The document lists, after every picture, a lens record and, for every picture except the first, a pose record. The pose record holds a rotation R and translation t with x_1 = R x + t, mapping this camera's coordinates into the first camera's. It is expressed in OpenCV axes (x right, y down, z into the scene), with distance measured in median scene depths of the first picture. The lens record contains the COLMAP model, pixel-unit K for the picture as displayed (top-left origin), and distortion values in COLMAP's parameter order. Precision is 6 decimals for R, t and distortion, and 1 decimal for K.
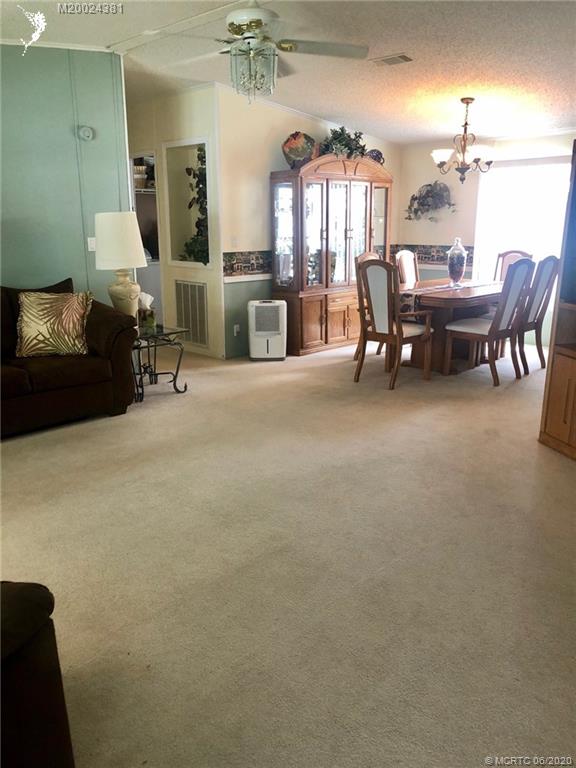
lens RADIAL K [[628.6, 0, 291.6], [0, 628.6, 384.9], [0, 0, 1]] dist [0.036614, -0.022858]
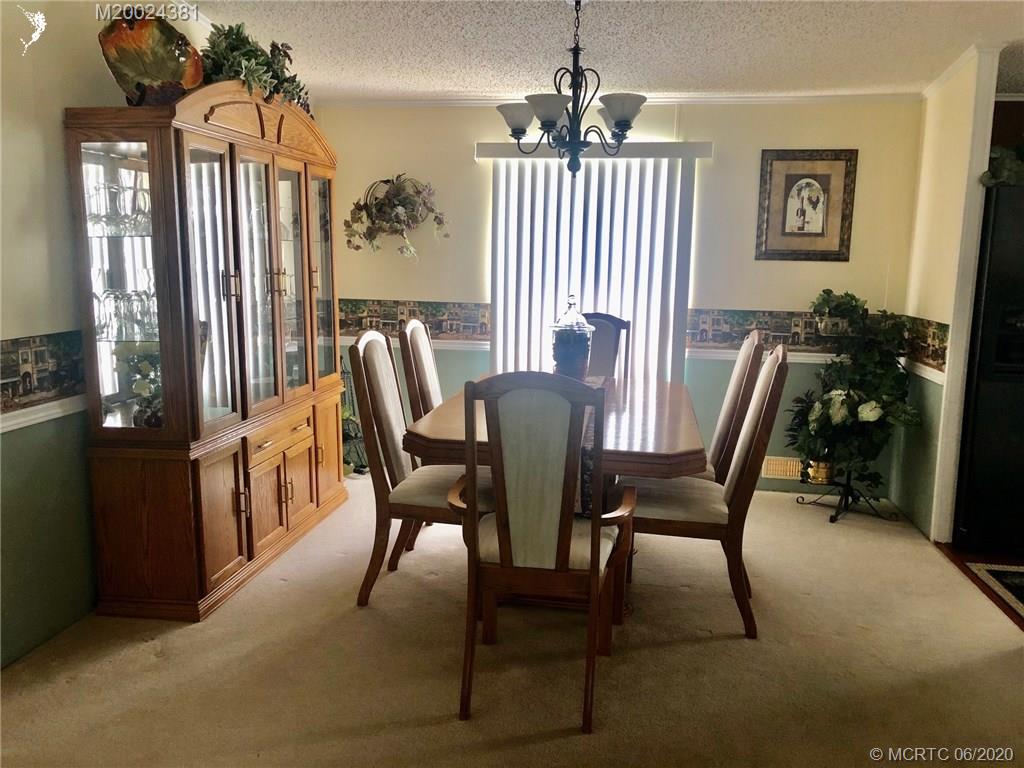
lens RADIAL K [[838.1, 0, 512.4], [0, 838.1, 389.3], [0, 0, 1]] dist [0.036614, -0.022858]
pose [[0.814720, -0.076334, 0.574809, -0.108417], [0.123437, 0.991407, -0.043298, -0.132750], [-0.566564, 0.106228, 0.817142, 0.489675]]
